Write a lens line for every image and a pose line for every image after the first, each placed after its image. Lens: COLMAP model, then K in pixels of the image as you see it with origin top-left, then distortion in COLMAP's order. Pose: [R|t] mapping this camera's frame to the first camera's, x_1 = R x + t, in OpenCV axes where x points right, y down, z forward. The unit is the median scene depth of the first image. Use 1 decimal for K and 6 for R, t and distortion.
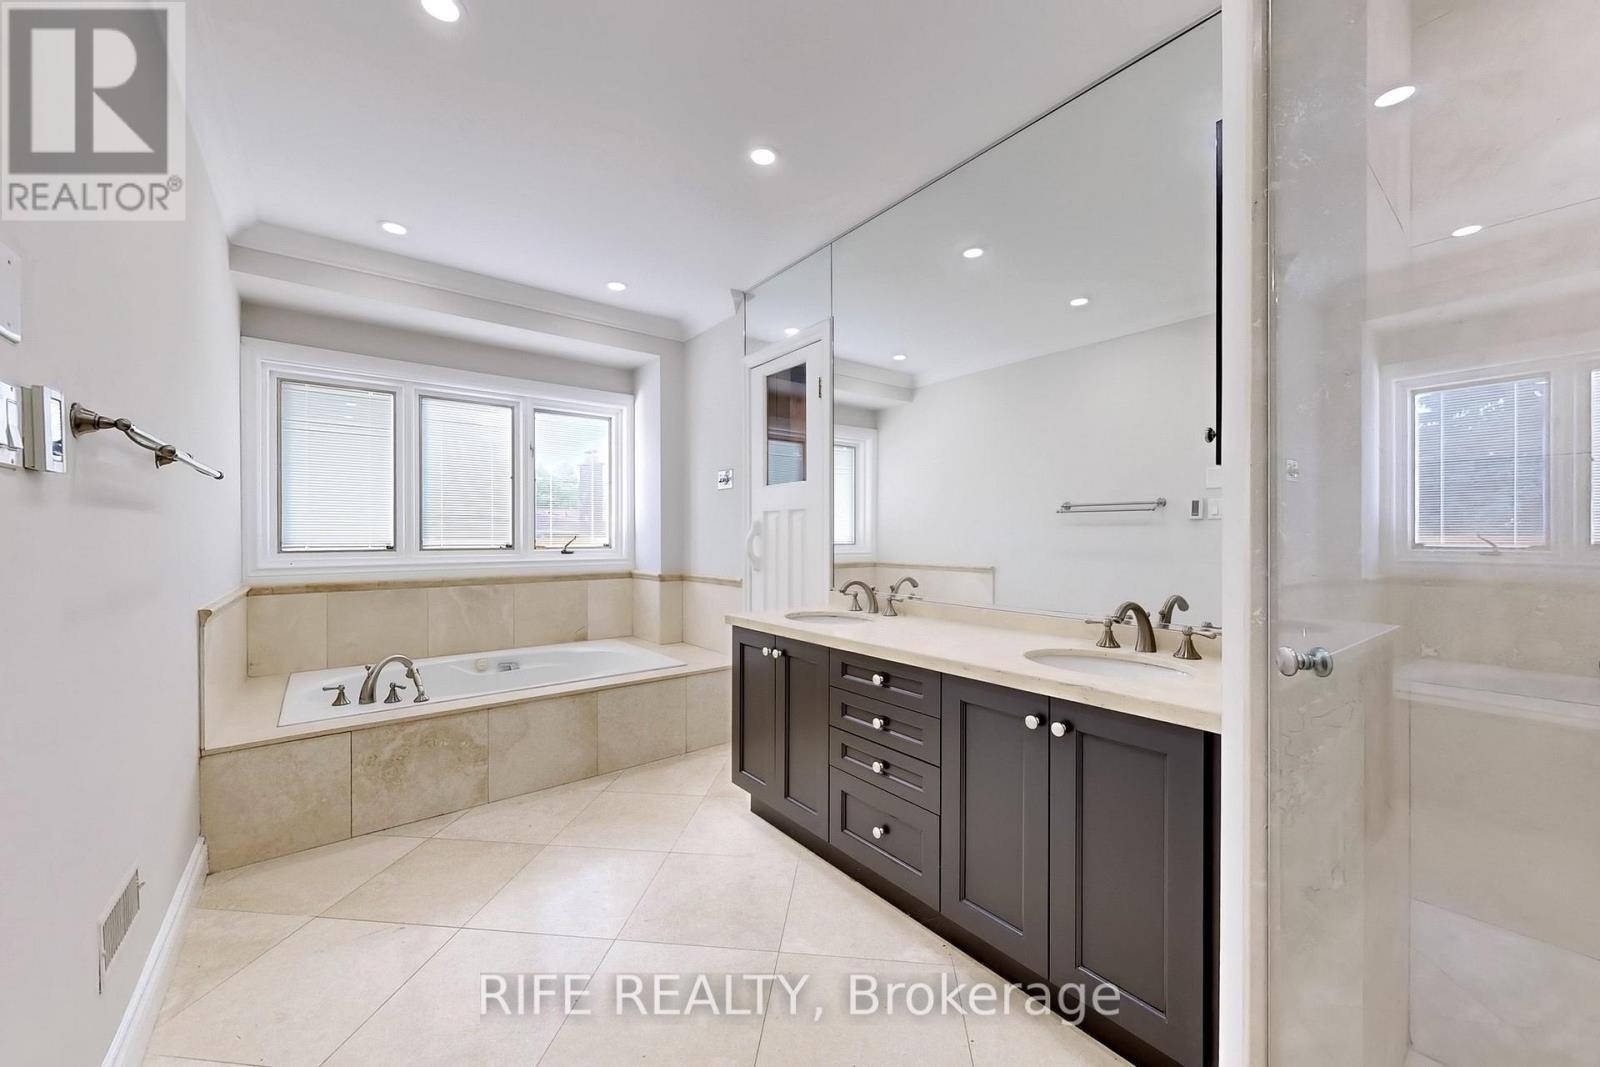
lens RADIAL K [[598.3, 0, 796.0], [0, 598.3, 537.6], [0, 0, 1]] dist [0.000912, 0.000073]
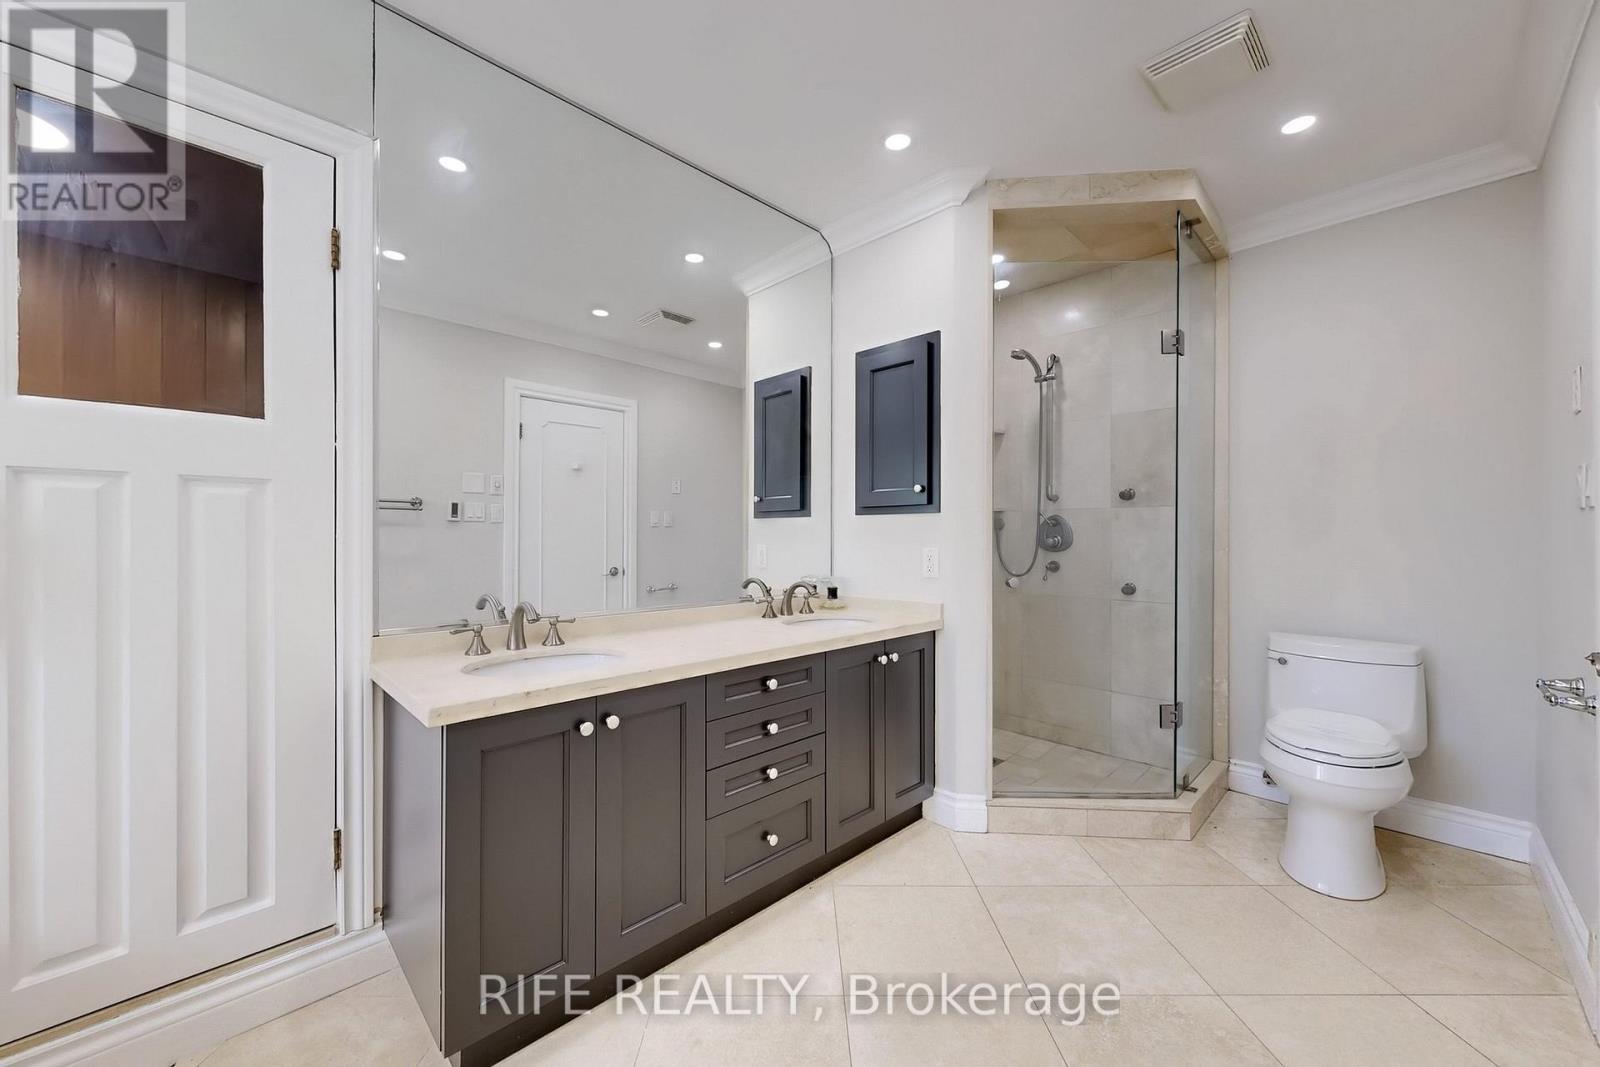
lens RADIAL K [[598.3, 0, 796.0], [0, 598.3, 537.6], [0, 0, 1]] dist [0.000912, 0.000073]
pose [[-0.115976, -0.001917, 0.993250, -0.618800], [0.002156, 0.999995, 0.002182, -0.003471], [-0.993250, 0.002395, -0.115972, 0.789769]]
